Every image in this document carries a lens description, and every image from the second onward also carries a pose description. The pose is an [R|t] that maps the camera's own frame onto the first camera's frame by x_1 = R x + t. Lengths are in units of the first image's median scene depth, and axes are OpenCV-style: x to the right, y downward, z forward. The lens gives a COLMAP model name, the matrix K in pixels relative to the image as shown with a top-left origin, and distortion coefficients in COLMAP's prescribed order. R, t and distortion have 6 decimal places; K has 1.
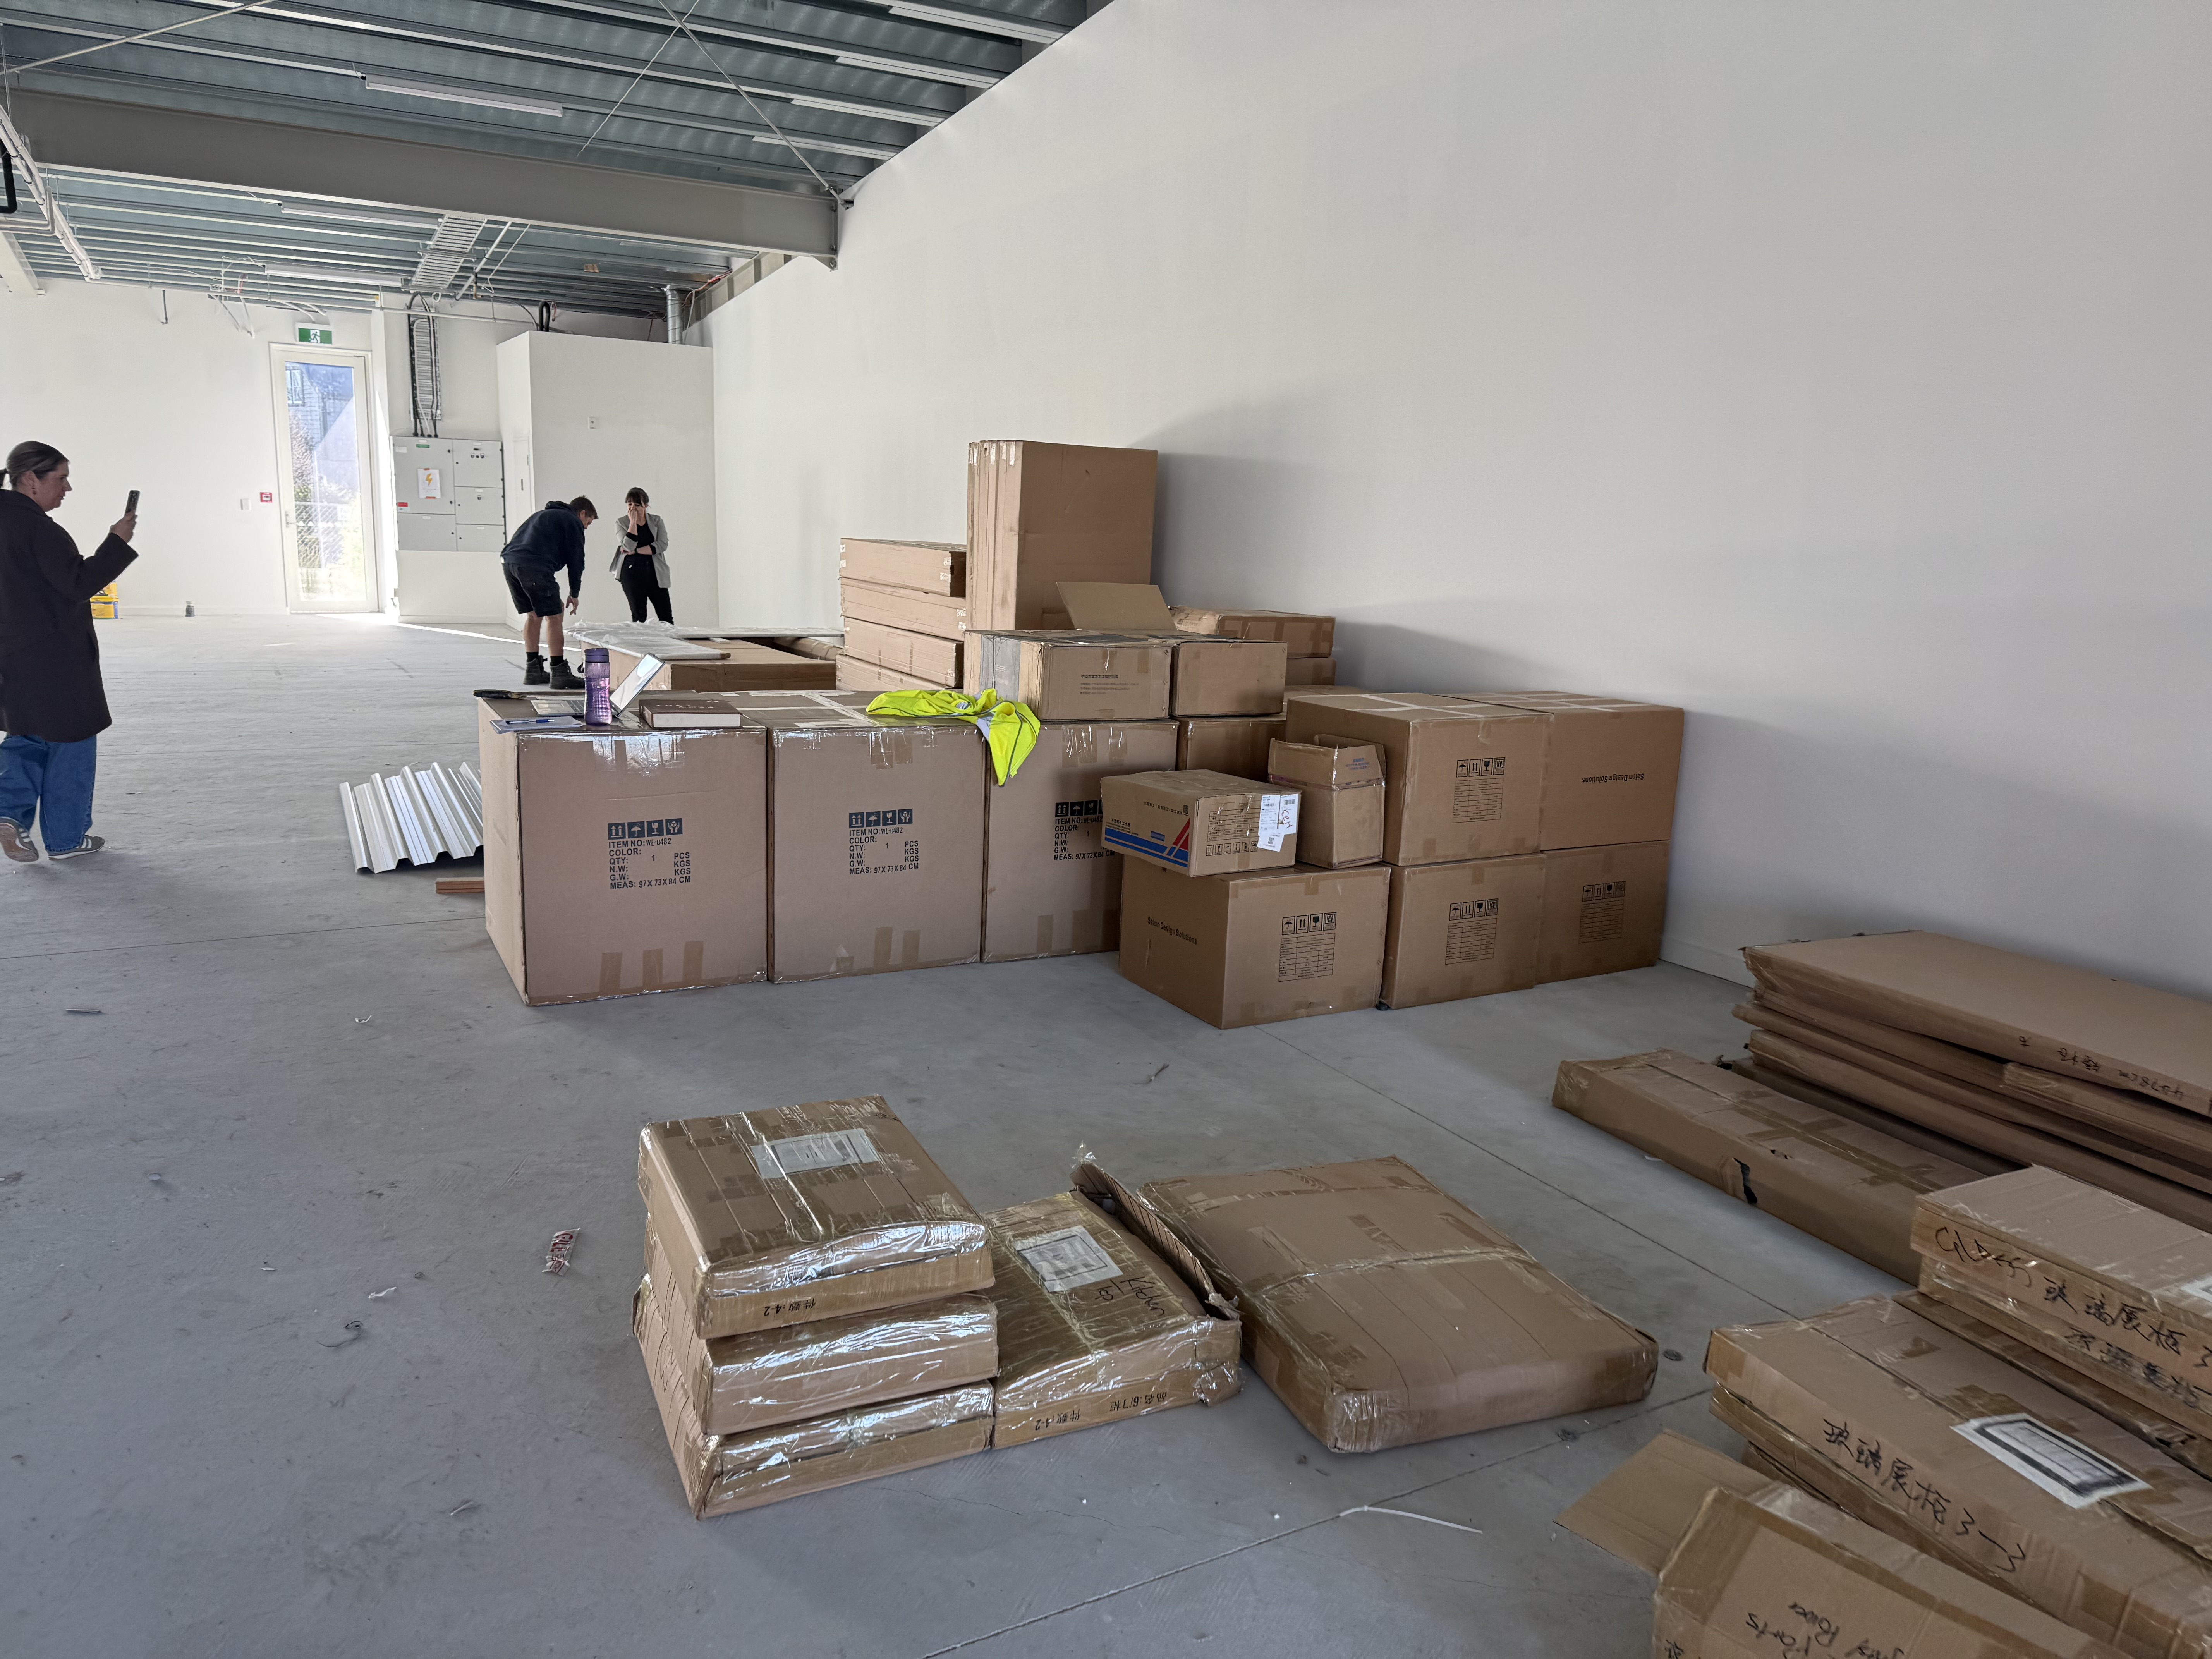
lens RADIAL K [[1518.3, 0, 1106.0], [0, 1518.3, 829.5], [0, 0, 1]] dist [0.047273, -0.075896]
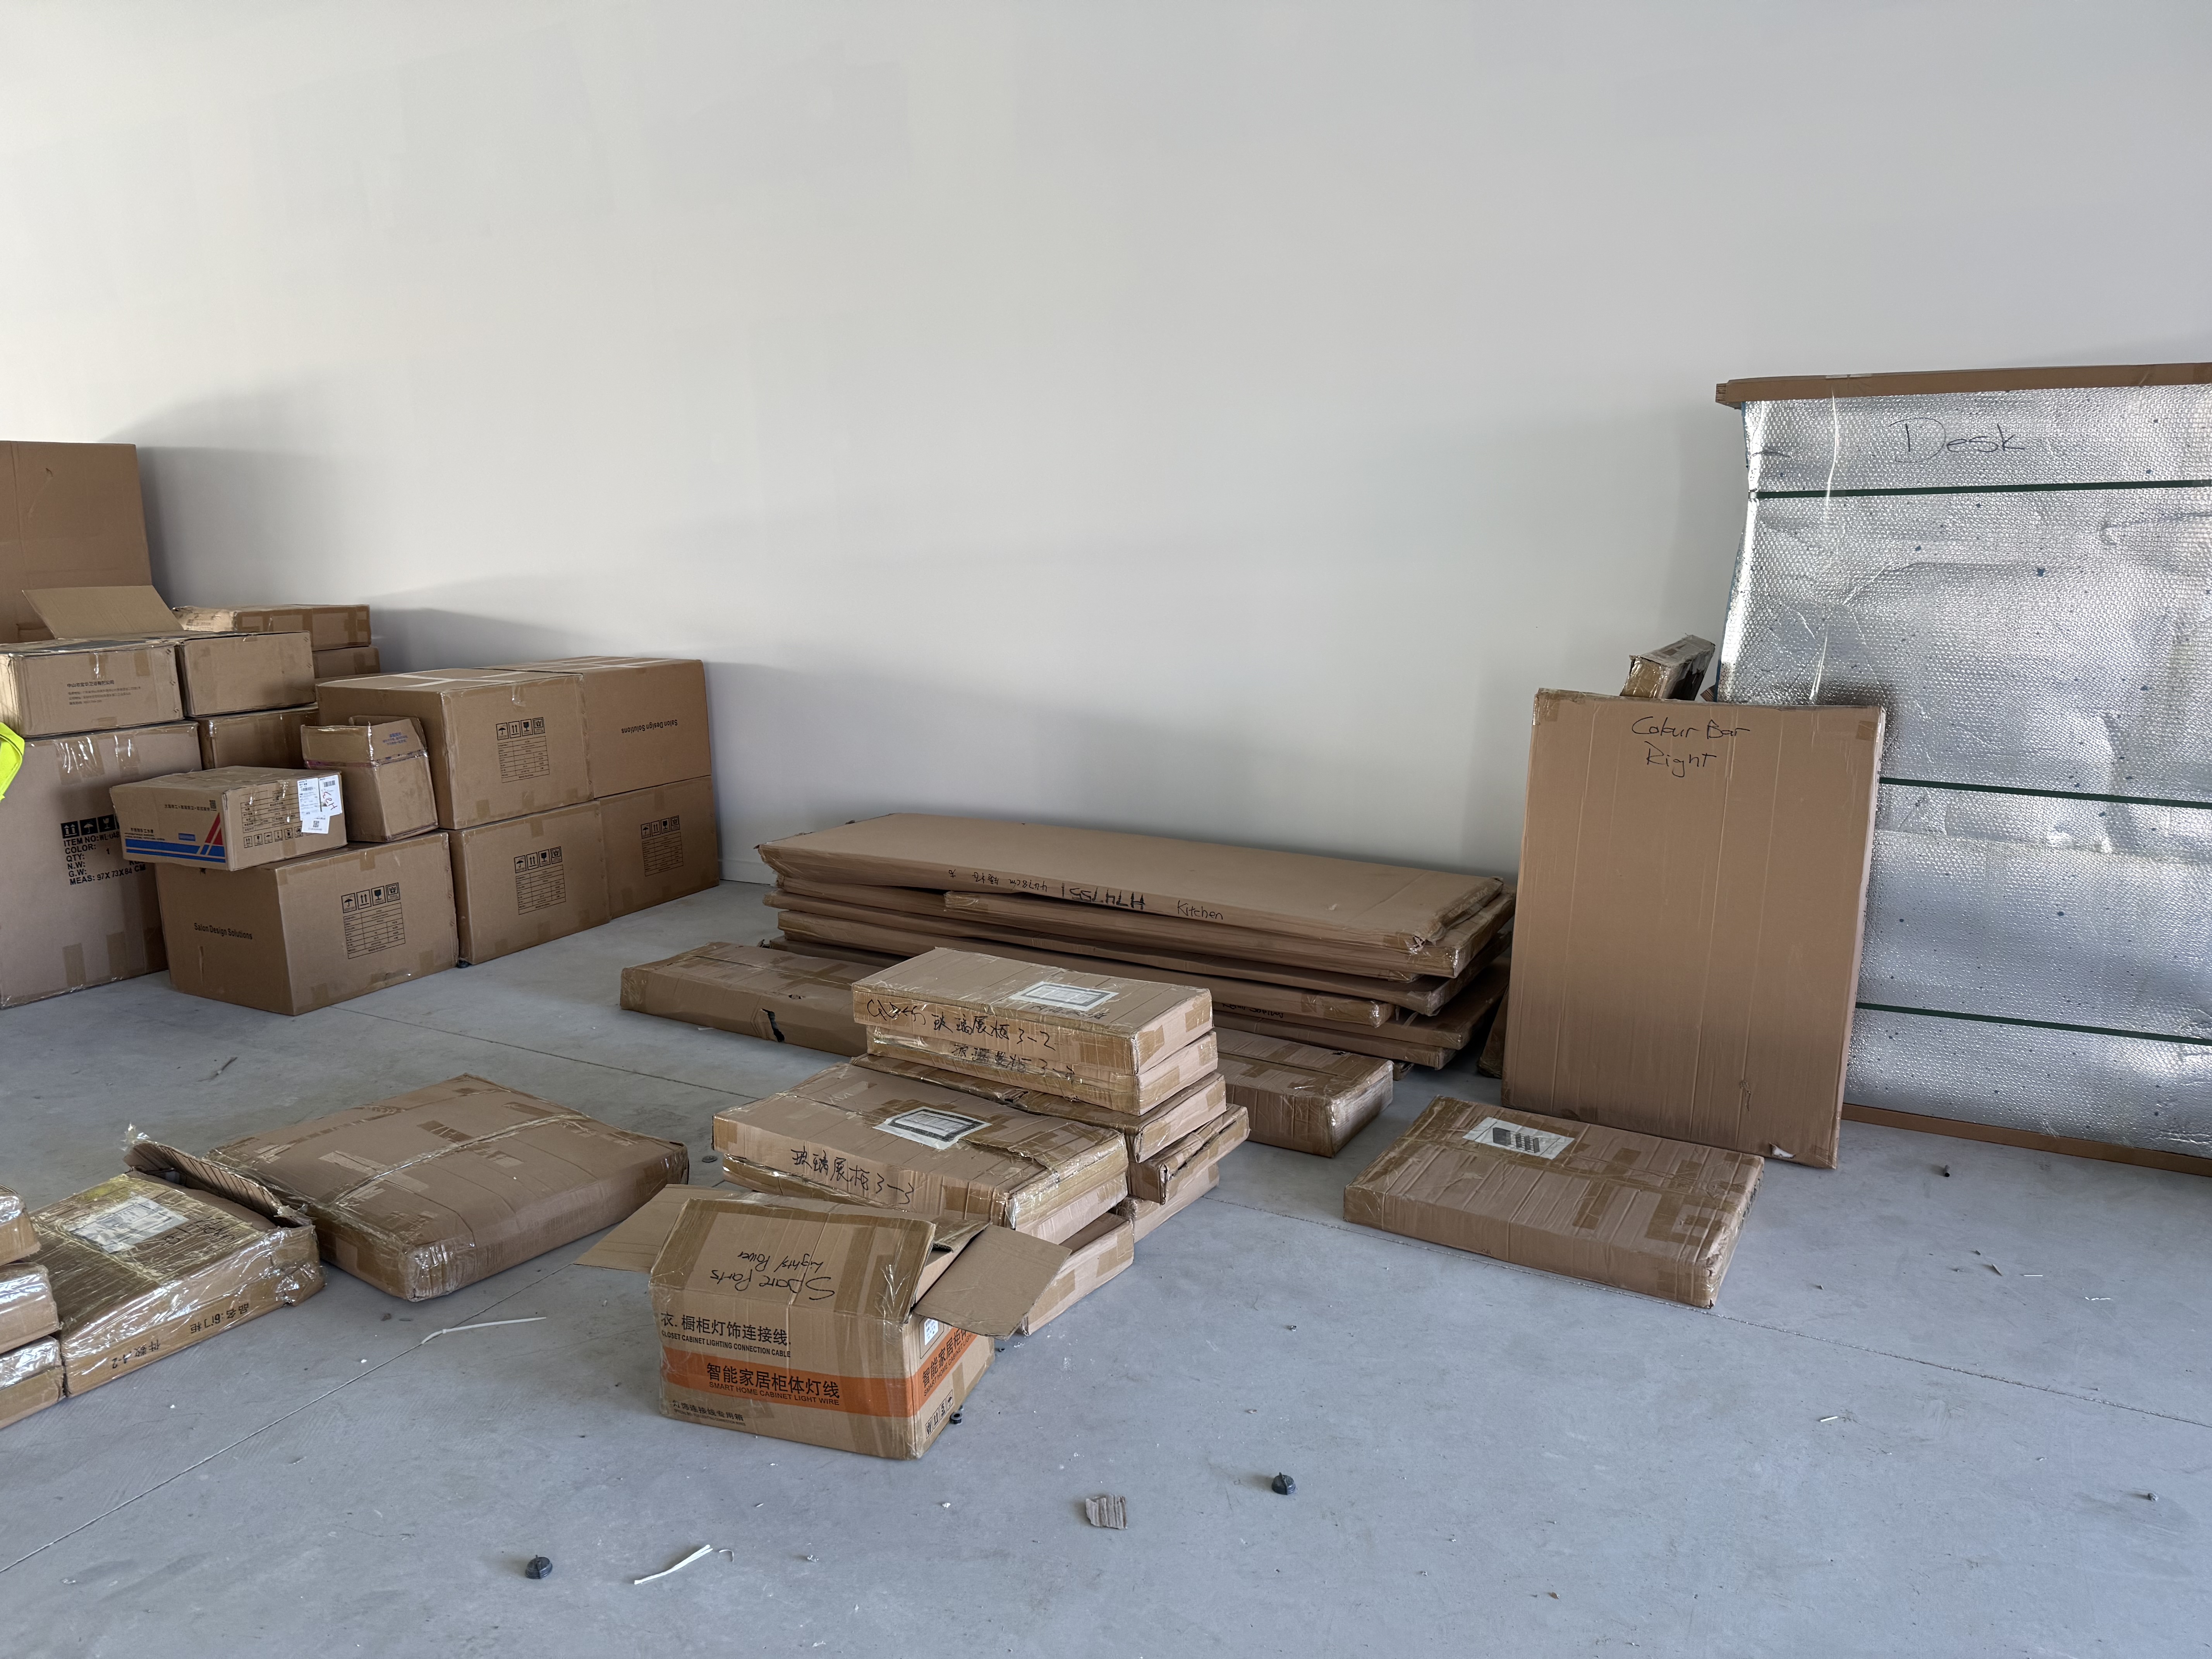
lens RADIAL K [[1506.1, 0, 1106.0], [0, 1506.1, 829.5], [0, 0, 1]] dist [0.002699, -0.028104]
pose [[0.836797, -0.157343, 0.524417, 0.025551], [0.150482, 0.987024, 0.056021, 0.038011], [-0.526427, 0.032037, 0.849616, -0.144917]]
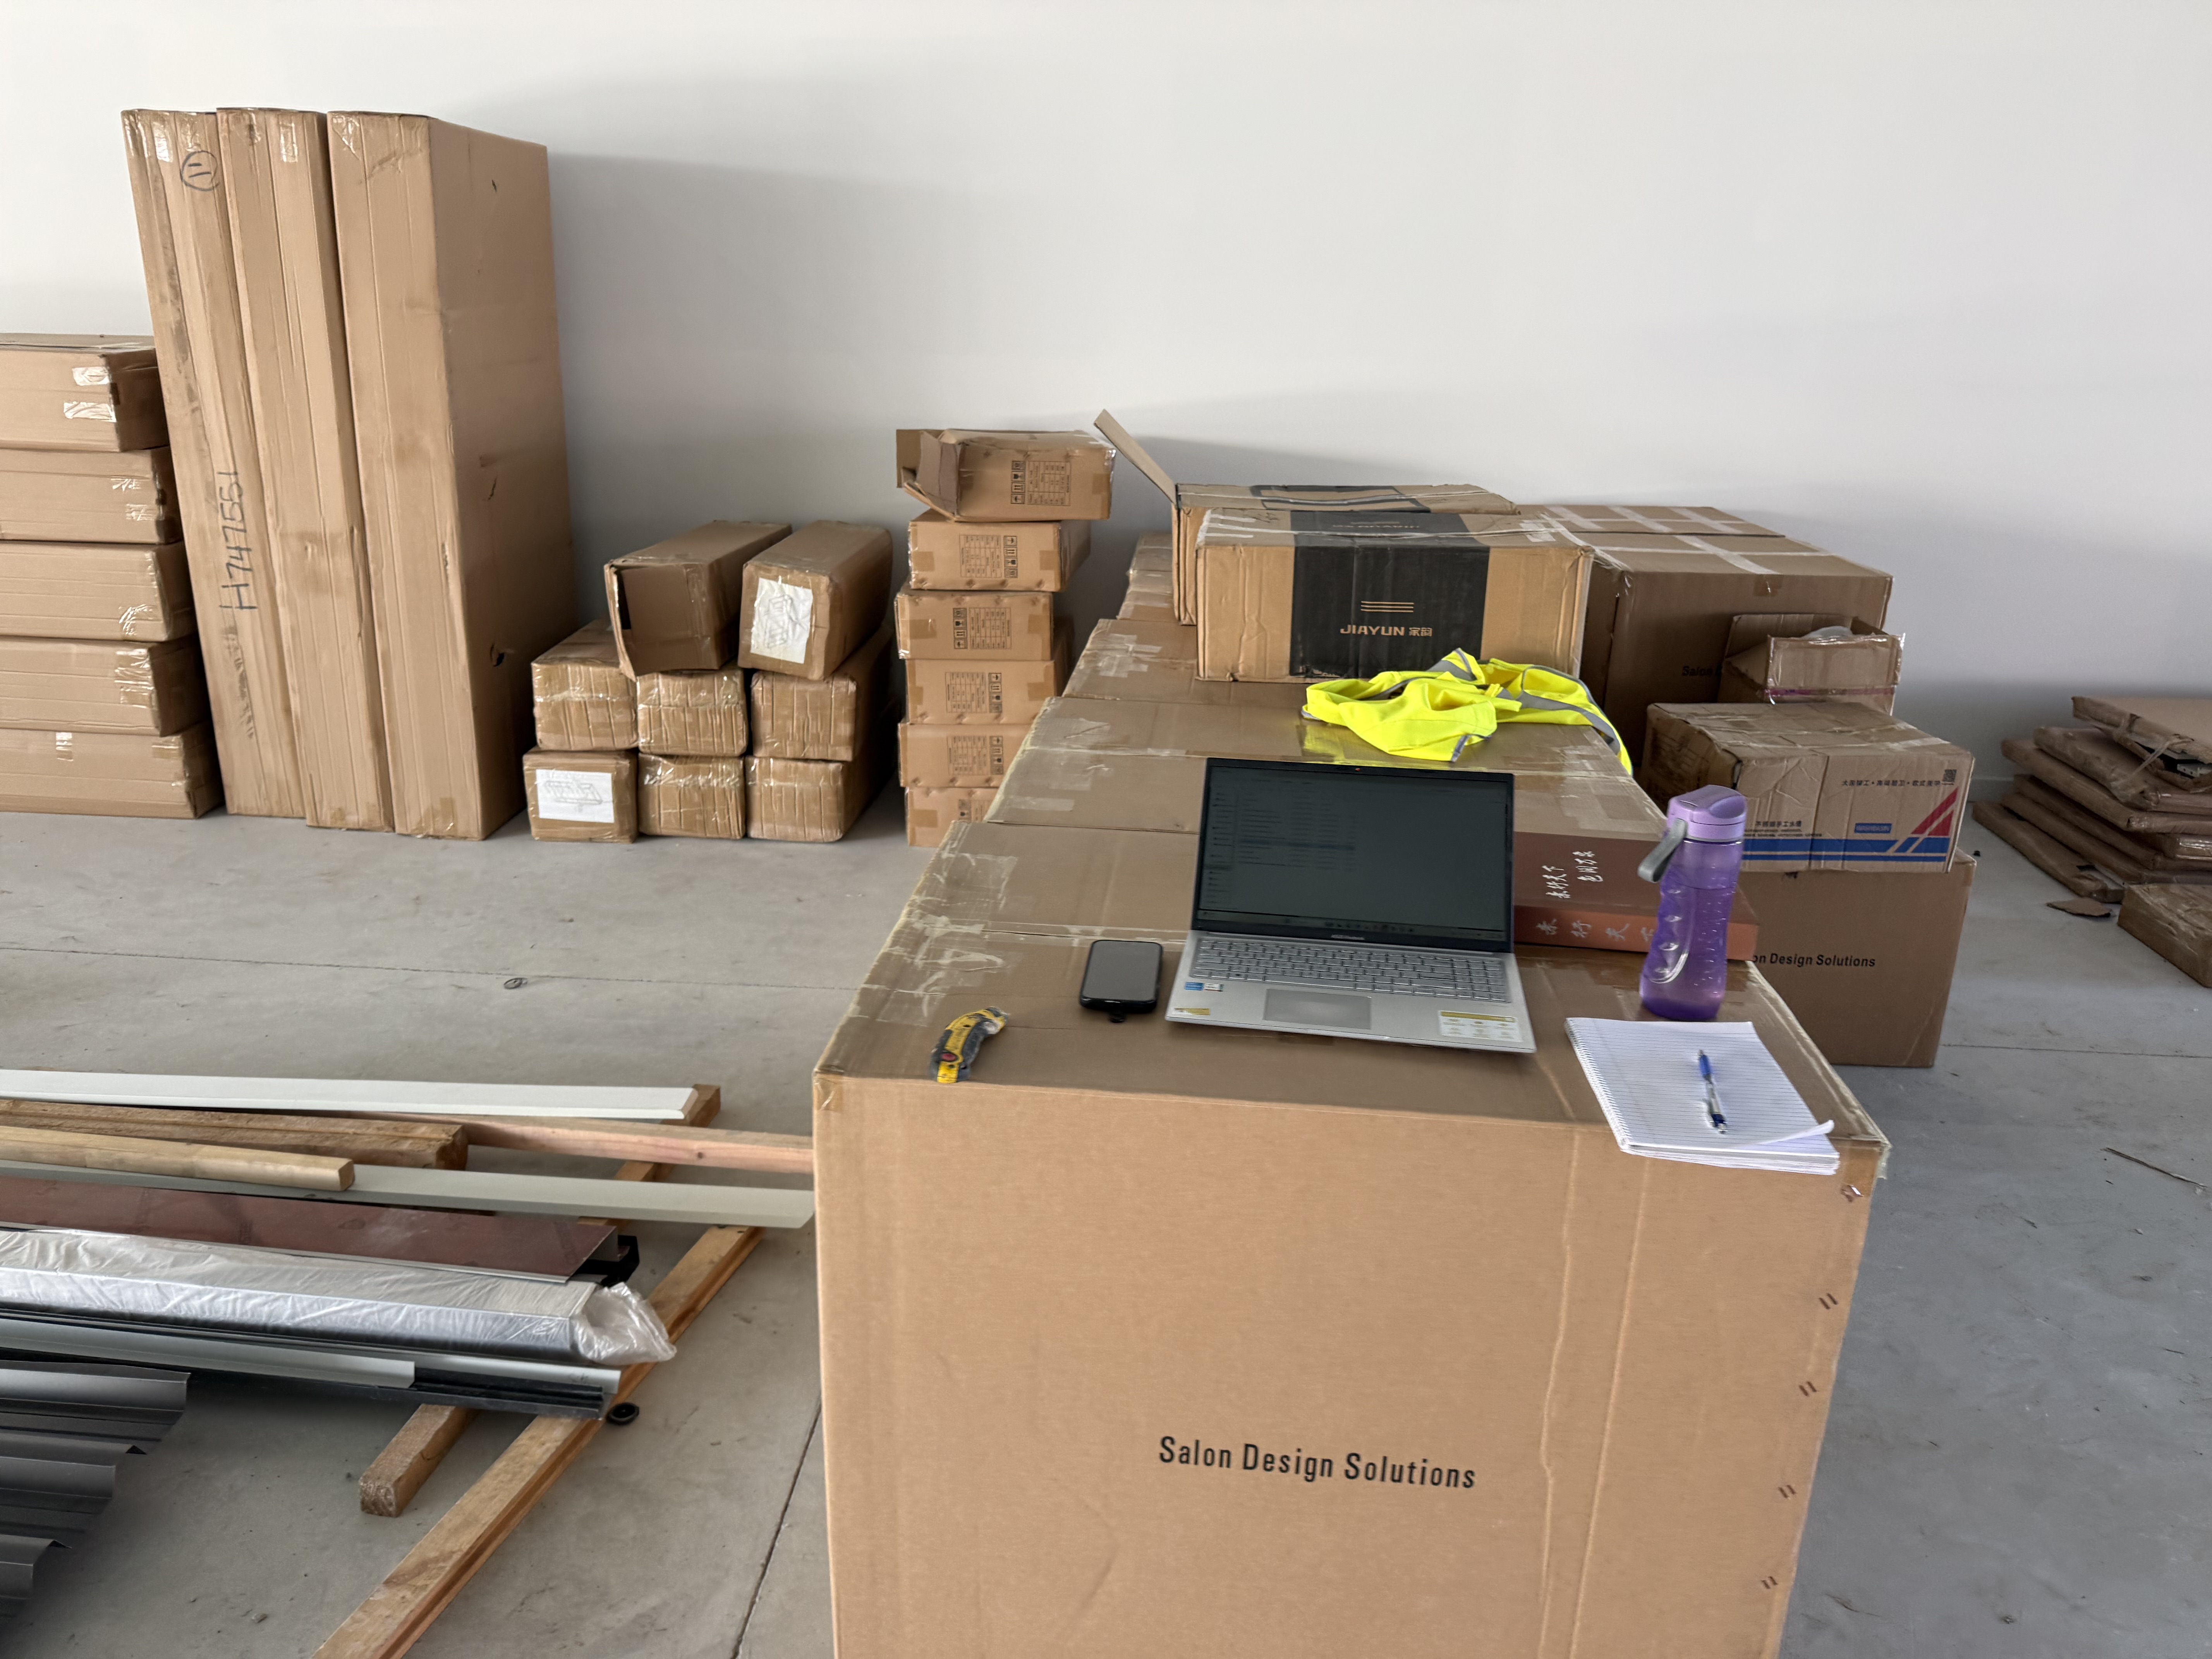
lens RADIAL K [[1518.3, 0, 1106.0], [0, 1518.3, 829.5], [0, 0, 1]] dist [0.047273, -0.075896]
pose [[0.542530, -0.297110, 0.785740, -0.701923], [0.163876, 0.954826, 0.247895, -0.225178], [-0.823897, -0.005726, 0.566711, 1.000059]]
